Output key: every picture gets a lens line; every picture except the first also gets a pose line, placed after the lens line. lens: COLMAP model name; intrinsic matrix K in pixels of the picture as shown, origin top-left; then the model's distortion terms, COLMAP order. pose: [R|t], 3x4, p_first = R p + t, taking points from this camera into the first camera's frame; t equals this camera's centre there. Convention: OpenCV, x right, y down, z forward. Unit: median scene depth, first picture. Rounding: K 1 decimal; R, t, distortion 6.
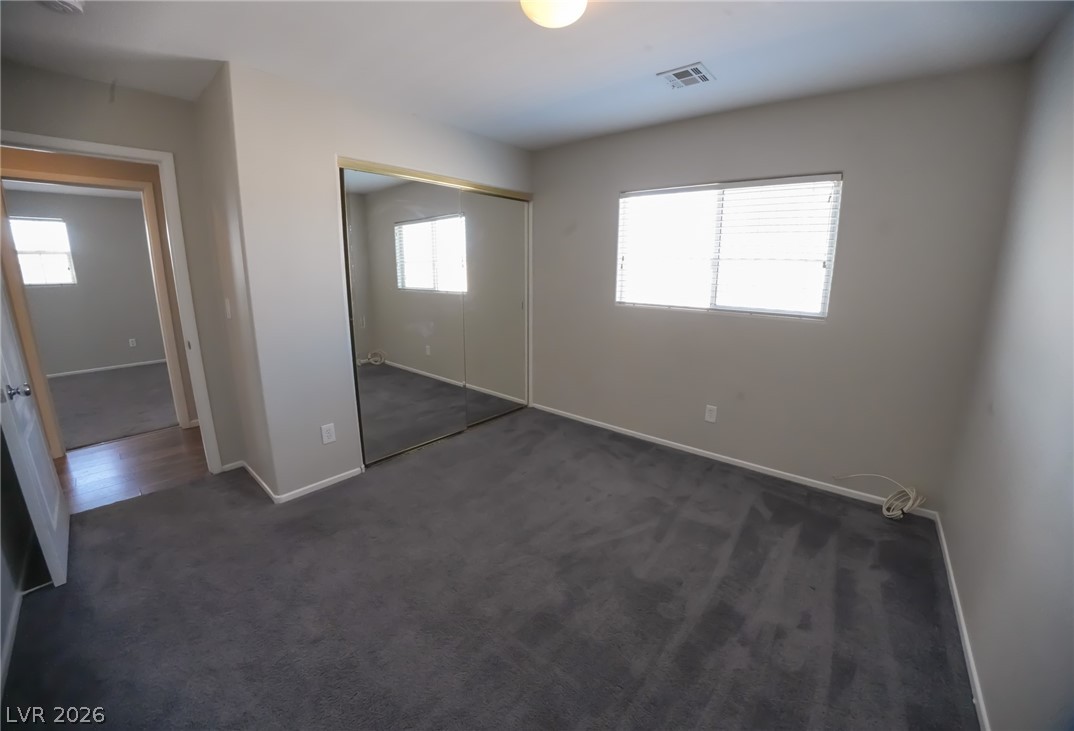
lens RADIAL K [[413.1, 0, 549.4], [0, 413.1, 354.0], [0, 0, 1]] dist [-0.088764, 0.016020]
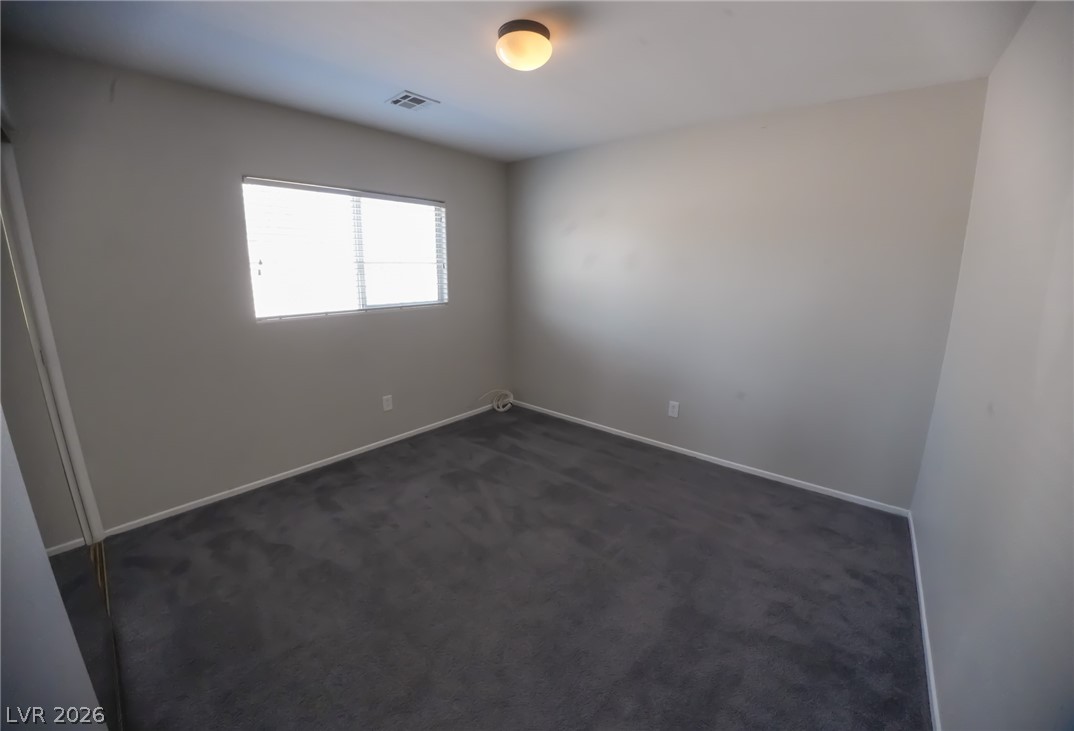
lens RADIAL K [[413.1, 0, 549.4], [0, 413.1, 354.0], [0, 0, 1]] dist [-0.088764, 0.016020]
pose [[-0.005701, -0.205780, 0.978582, -0.709597], [0.205598, 0.957449, 0.202534, -0.122575], [-0.978620, 0.202349, 0.036850, 0.552059]]
